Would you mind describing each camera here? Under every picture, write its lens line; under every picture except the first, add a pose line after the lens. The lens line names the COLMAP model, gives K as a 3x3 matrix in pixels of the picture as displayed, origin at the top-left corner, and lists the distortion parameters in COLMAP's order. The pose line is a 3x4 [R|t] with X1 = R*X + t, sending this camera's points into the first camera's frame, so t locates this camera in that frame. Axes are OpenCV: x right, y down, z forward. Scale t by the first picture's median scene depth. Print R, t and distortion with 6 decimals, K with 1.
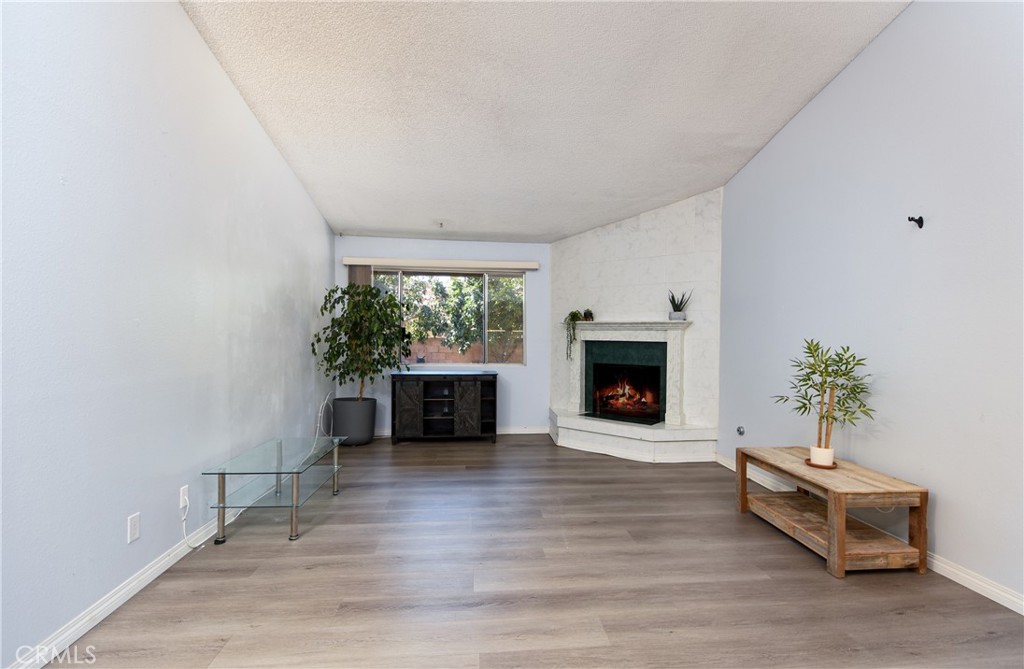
lens RADIAL K [[484.6, 0, 504.1], [0, 484.6, 342.0], [0, 0, 1]] dist [0.003437, -0.004802]
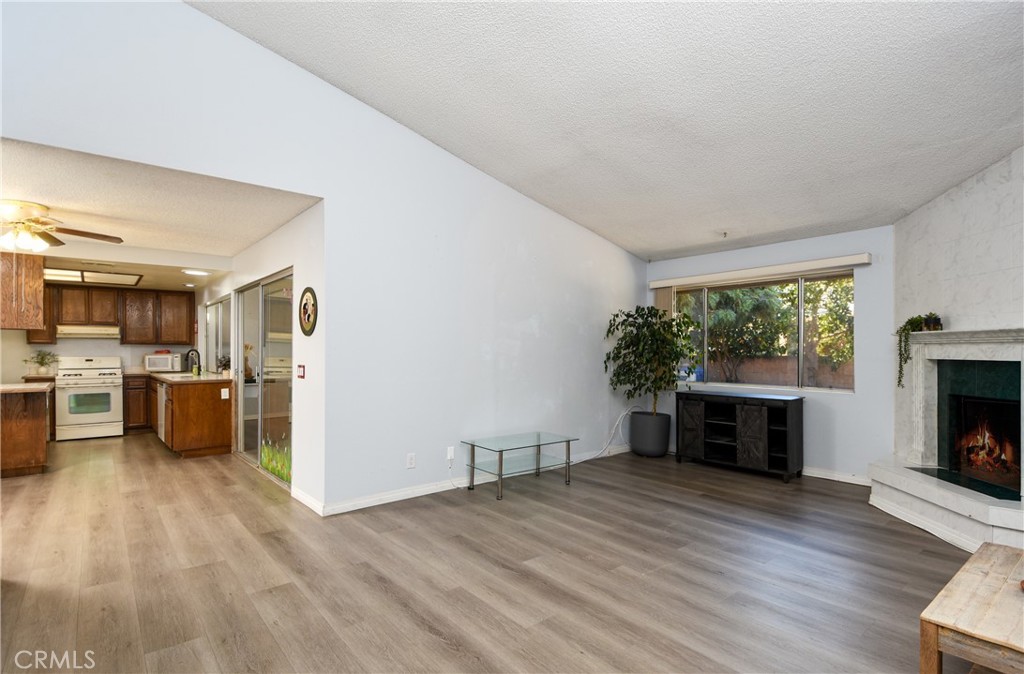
lens RADIAL K [[500.3, 0, 493.4], [0, 500.3, 349.7], [0, 0, 1]] dist [0.000753, -0.004043]
pose [[0.529448, -0.013813, -0.848230, 0.452142], [-0.006821, 0.999766, -0.020538, 0.001541], [0.848315, 0.016660, 0.529230, 0.119873]]
